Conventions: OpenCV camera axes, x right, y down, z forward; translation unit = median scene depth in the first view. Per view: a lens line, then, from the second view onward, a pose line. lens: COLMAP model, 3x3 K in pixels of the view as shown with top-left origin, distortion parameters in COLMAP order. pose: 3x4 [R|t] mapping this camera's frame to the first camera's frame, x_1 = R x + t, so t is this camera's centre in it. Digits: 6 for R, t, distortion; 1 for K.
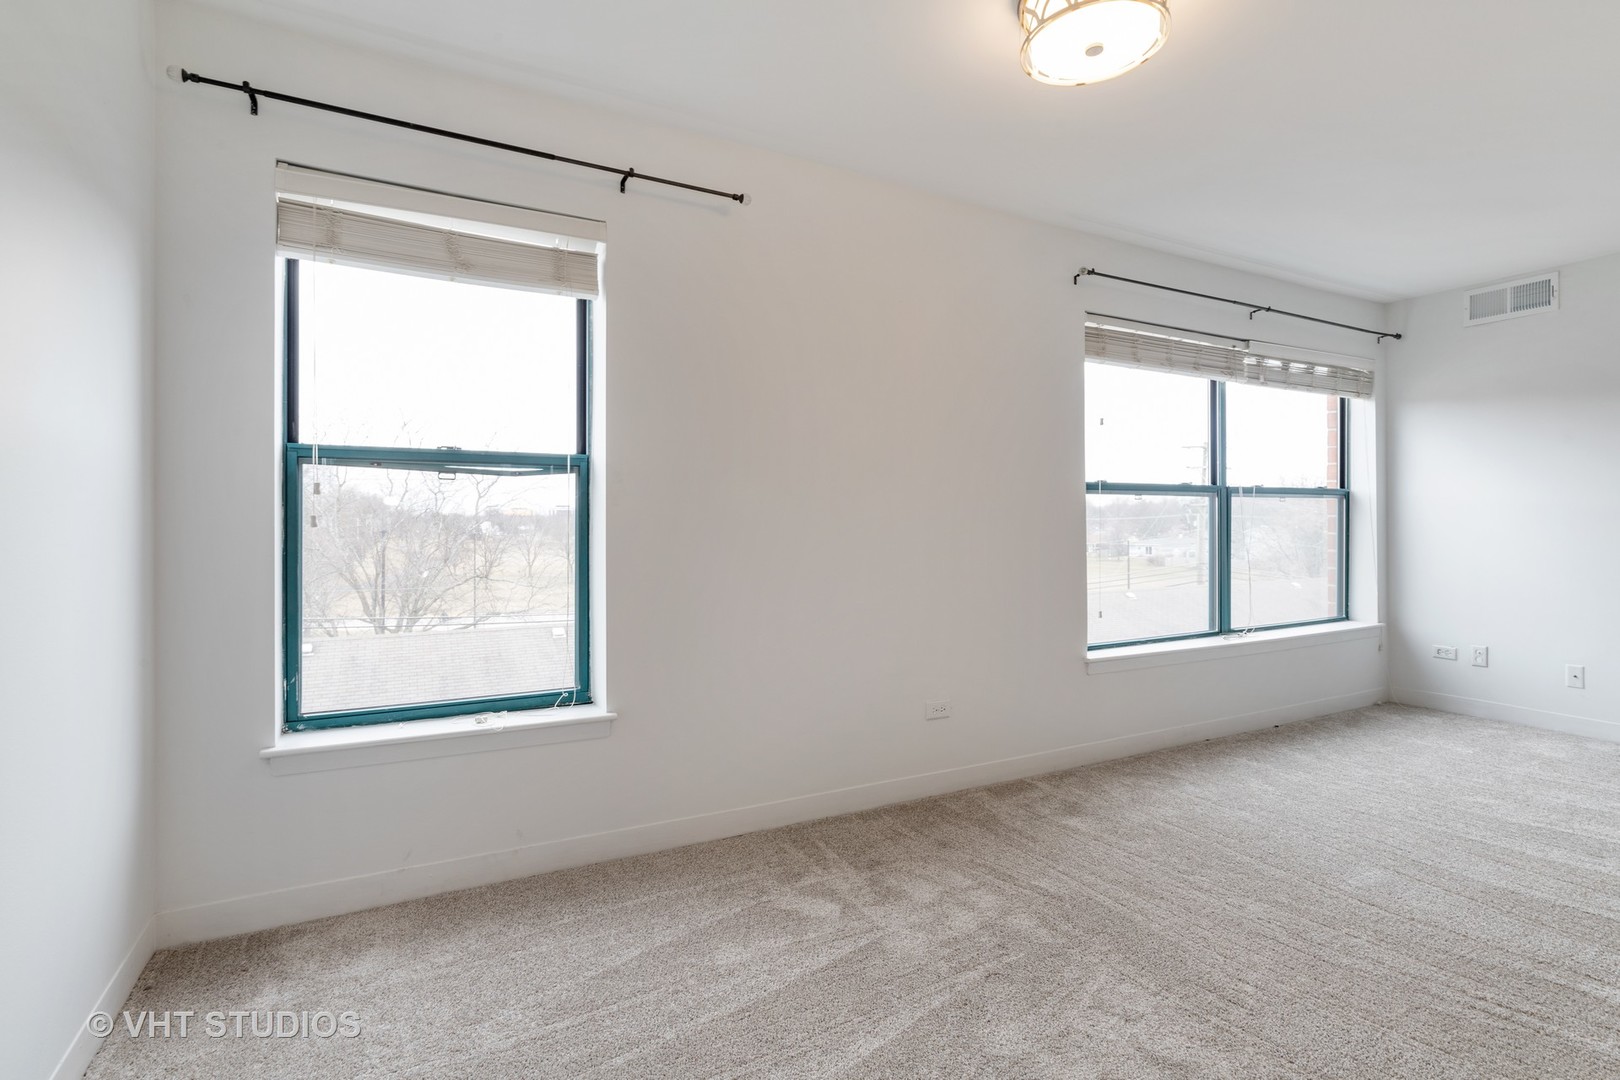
lens RADIAL K [[792.1, 0, 806.2], [0, 792.1, 527.9], [0, 0, 1]] dist [0.005595, -0.000250]
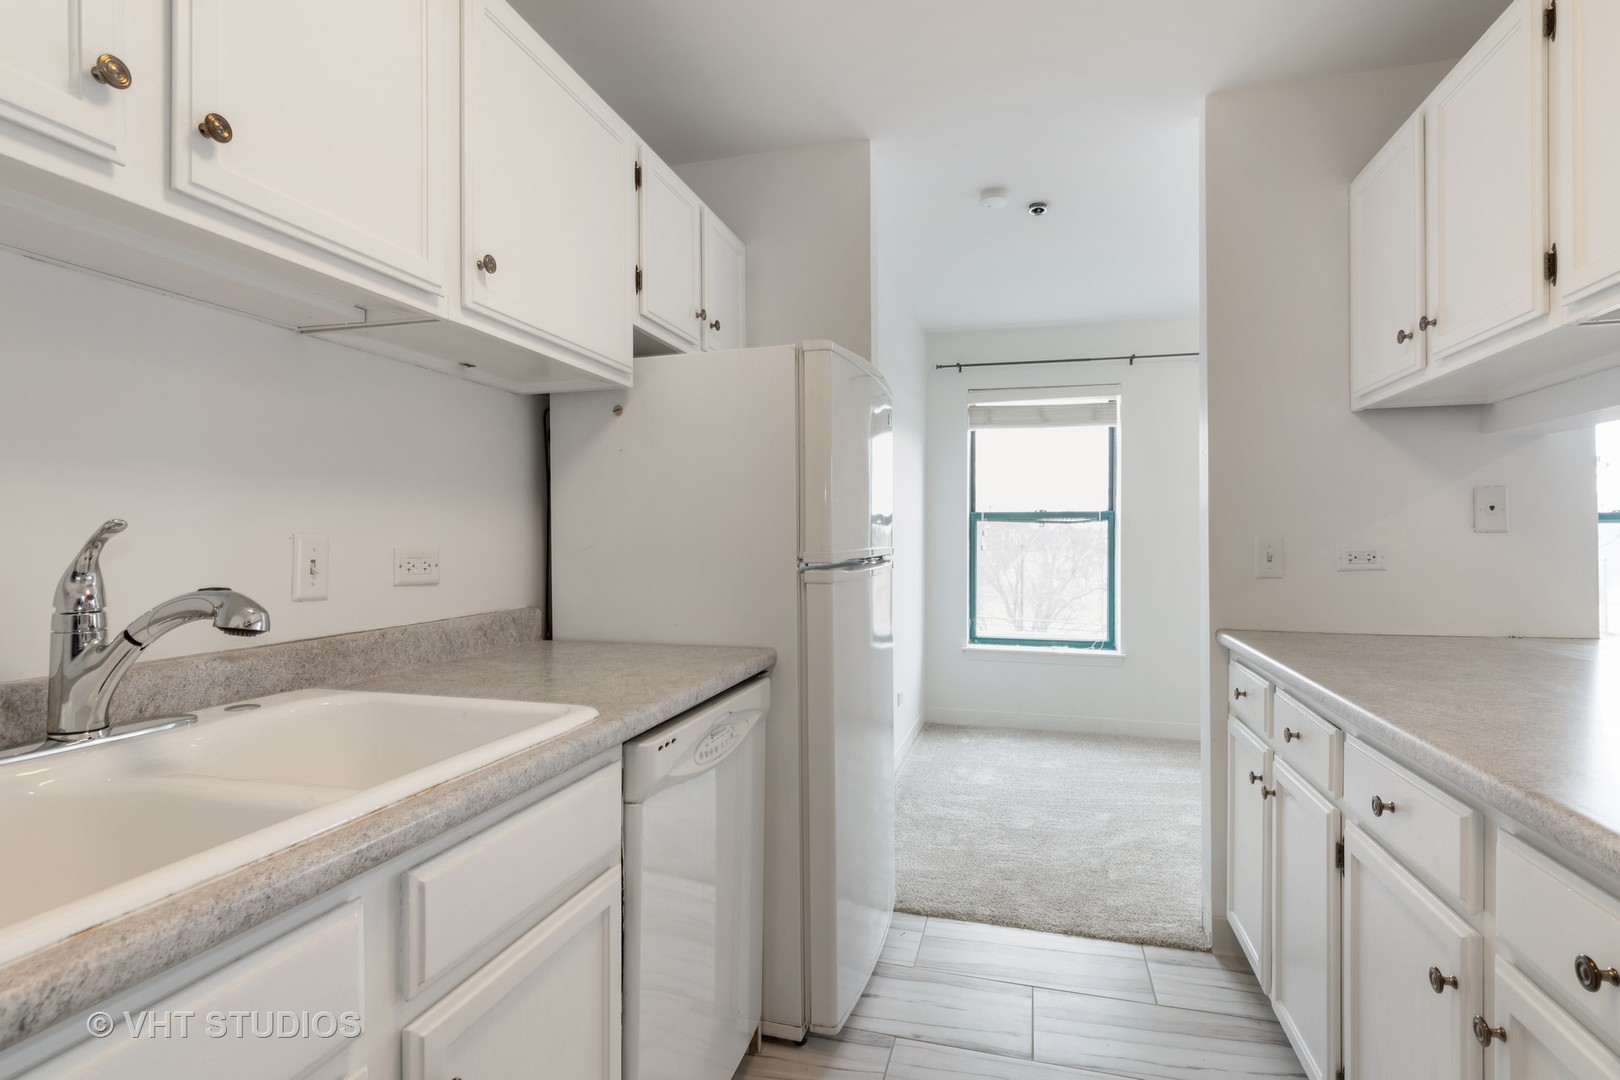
lens RADIAL K [[847.6, 0, 803.4], [0, 847.6, 537.0], [0, 0, 1]] dist [-0.000457, 0.000059]
pose [[0.730715, -0.007485, -0.682641, 0.563365], [-0.007751, 0.999784, -0.019260, 0.010425], [0.682638, 0.019365, 0.730500, -0.953474]]
